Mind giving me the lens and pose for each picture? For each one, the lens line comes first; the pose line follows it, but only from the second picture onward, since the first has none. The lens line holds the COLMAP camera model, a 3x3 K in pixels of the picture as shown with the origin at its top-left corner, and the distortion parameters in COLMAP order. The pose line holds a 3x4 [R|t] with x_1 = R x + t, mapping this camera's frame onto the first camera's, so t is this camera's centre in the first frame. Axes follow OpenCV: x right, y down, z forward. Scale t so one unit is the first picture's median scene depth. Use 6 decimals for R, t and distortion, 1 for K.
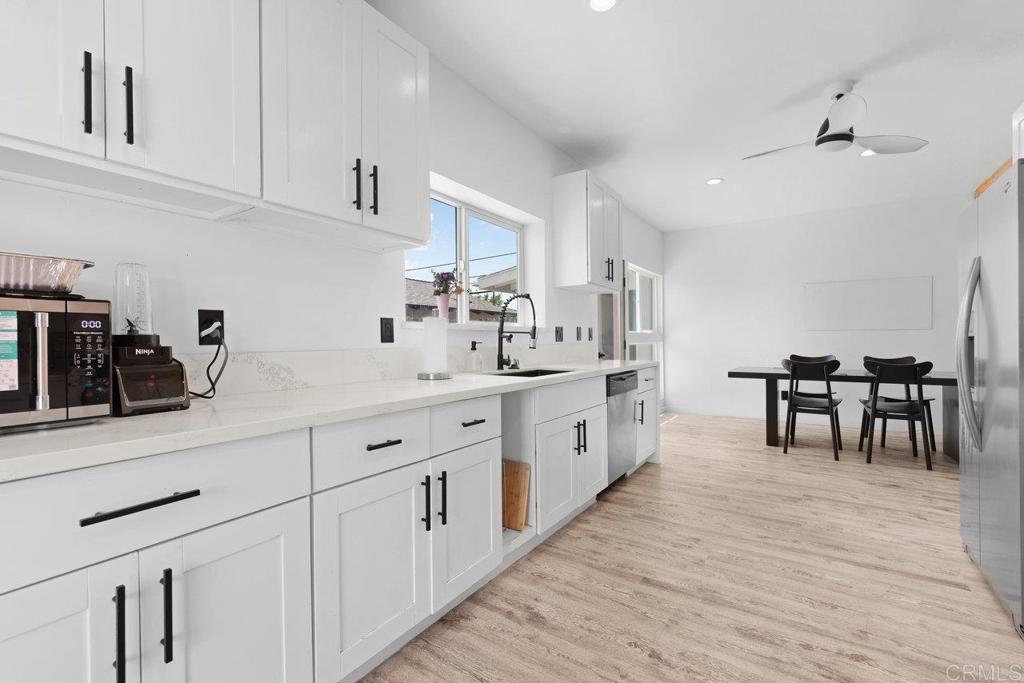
lens RADIAL K [[439.4, 0, 512.7], [0, 439.4, 340.6], [0, 0, 1]] dist [0.014090, 0.000092]
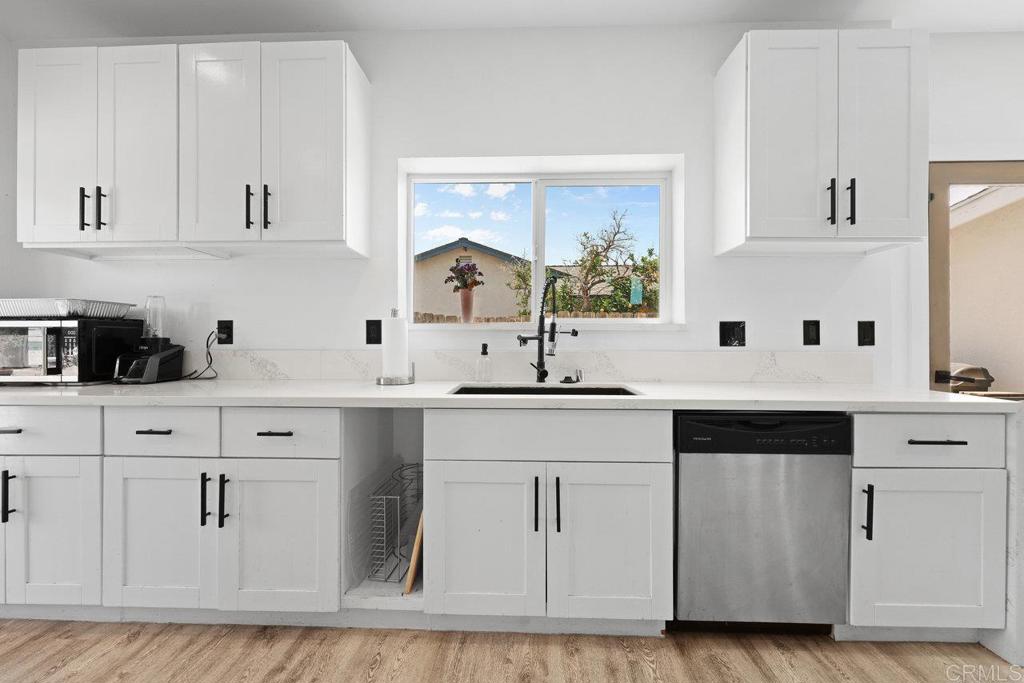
lens RADIAL K [[413.6, 0, 514.2], [0, 413.6, 342.7], [0, 0, 1]] dist [0.002437, 0.000129]
pose [[0.533337, 0.006755, -0.845876, 0.858791], [-0.004962, 0.999976, 0.004857, -0.006358], [0.845888, 0.001607, 0.533358, 0.923839]]
